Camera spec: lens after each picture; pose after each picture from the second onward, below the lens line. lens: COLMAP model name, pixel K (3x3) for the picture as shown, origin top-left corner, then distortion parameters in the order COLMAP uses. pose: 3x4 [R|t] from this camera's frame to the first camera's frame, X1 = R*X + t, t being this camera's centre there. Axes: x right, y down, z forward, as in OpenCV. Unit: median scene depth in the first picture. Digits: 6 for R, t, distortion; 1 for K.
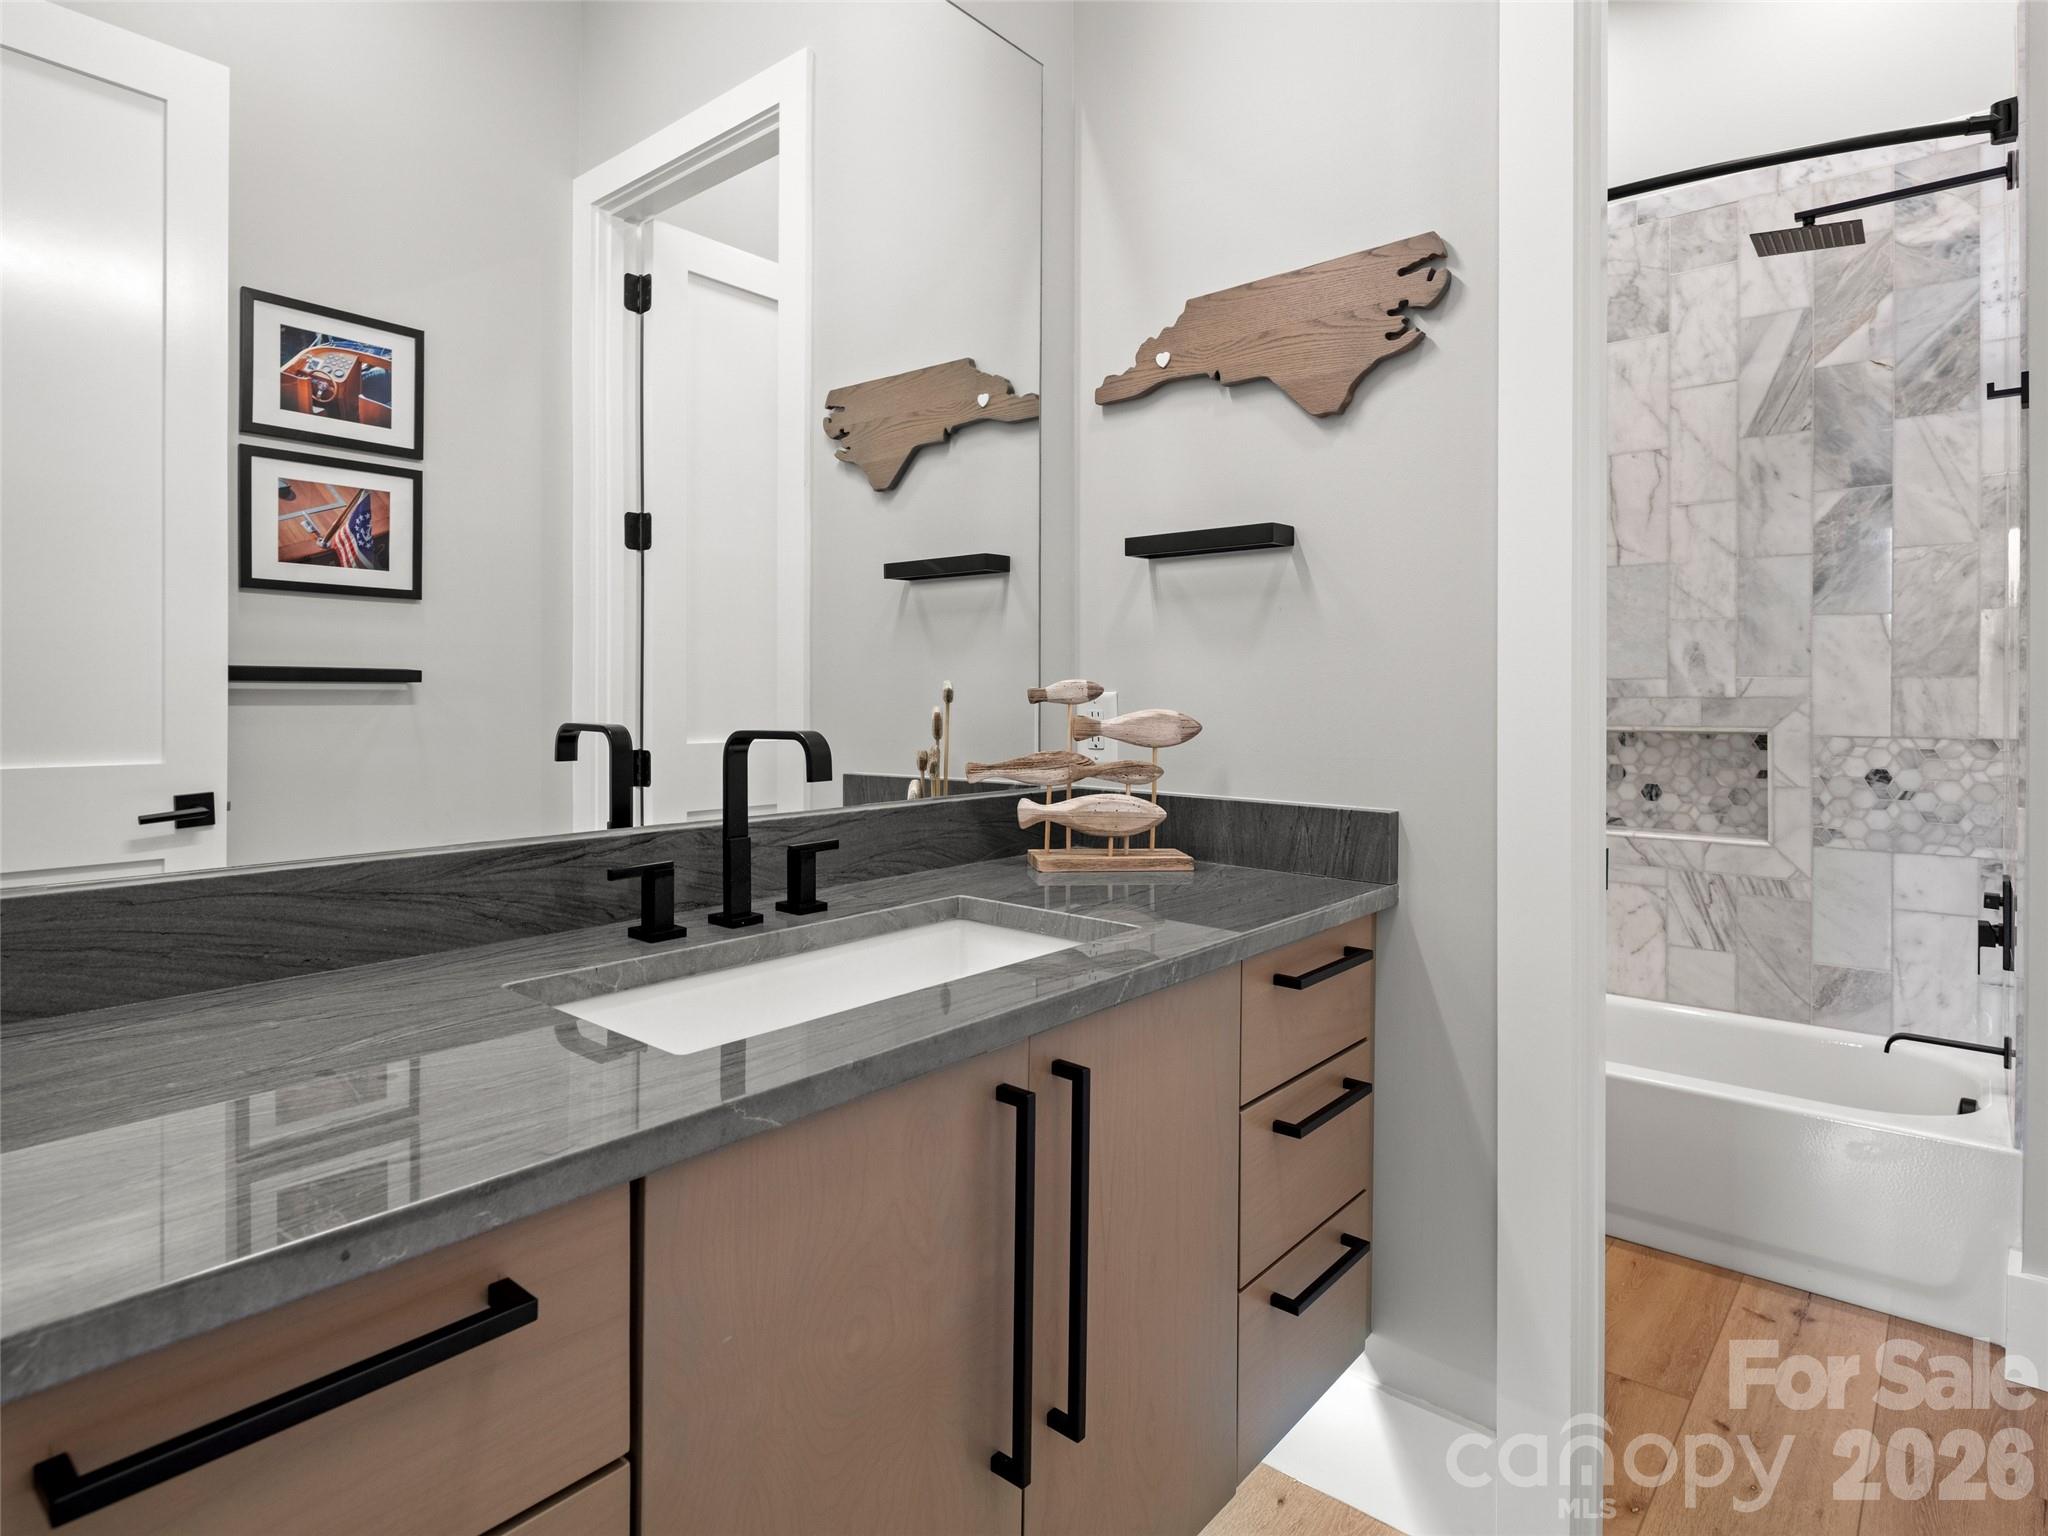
lens RADIAL K [[1119.1, 0, 981.7], [0, 1119.1, 766.7], [0, 0, 1]] dist [0.008704, -0.007138]
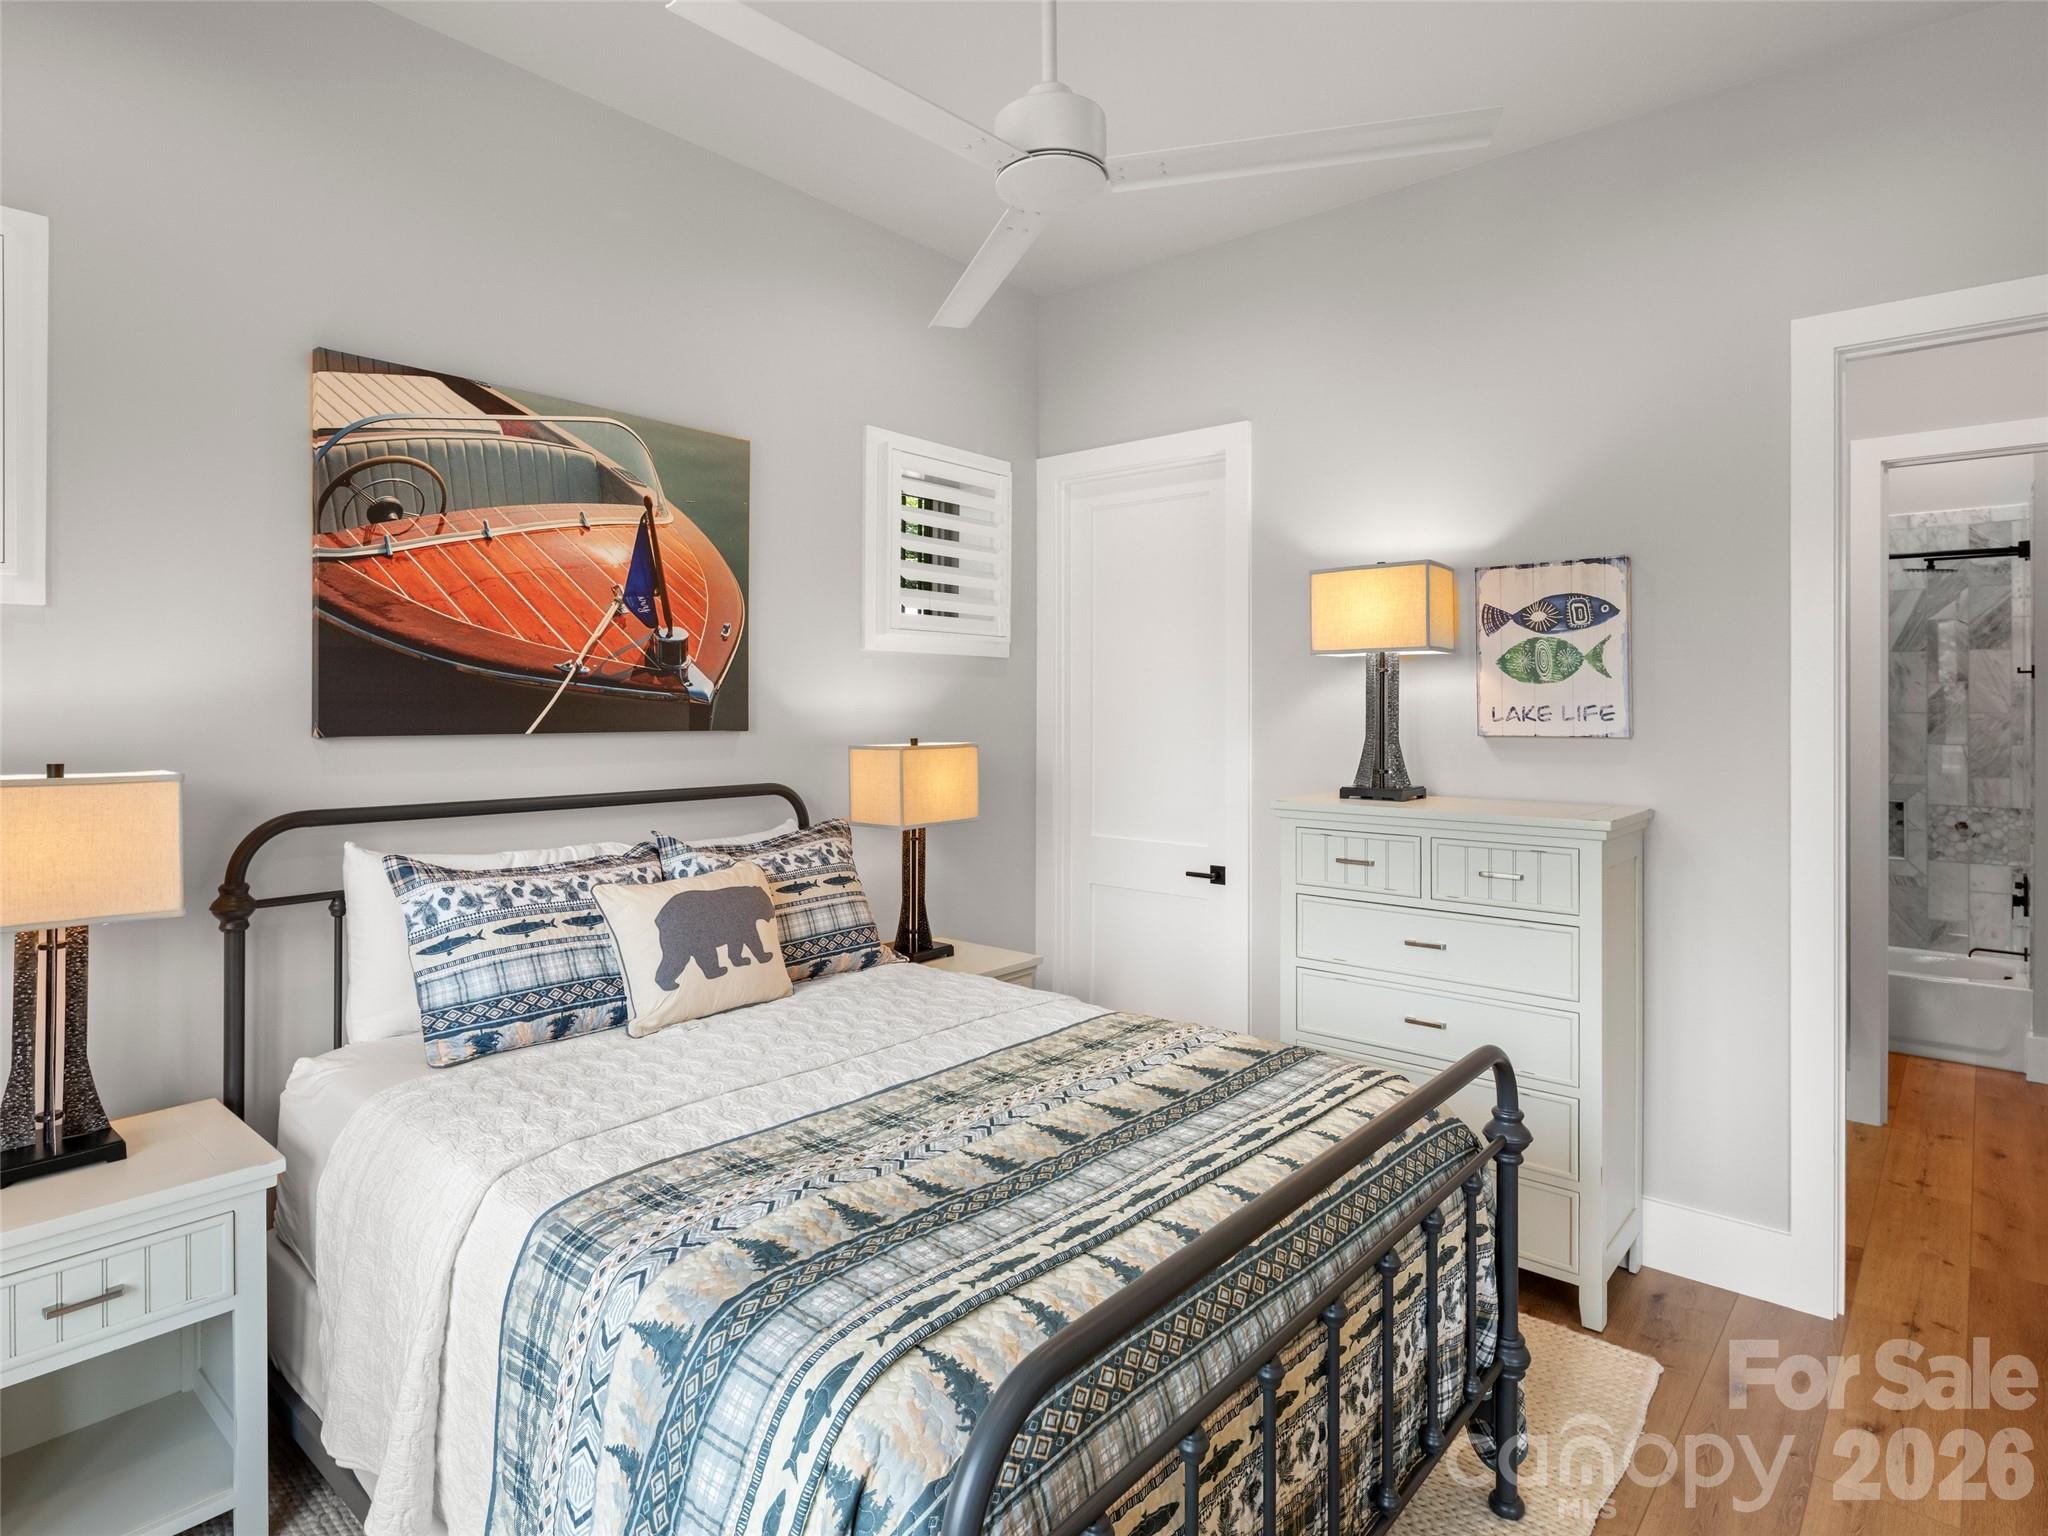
lens RADIAL K [[1119.1, 0, 1011.1], [0, 1119.1, 773.2], [0, 0, 1]] dist [0.008704, -0.007138]
pose [[0.999947, -0.001576, 0.010158, -0.945392], [0.001596, 0.999997, -0.002023, -0.085338], [-0.010154, 0.002039, 0.999946, -1.016545]]
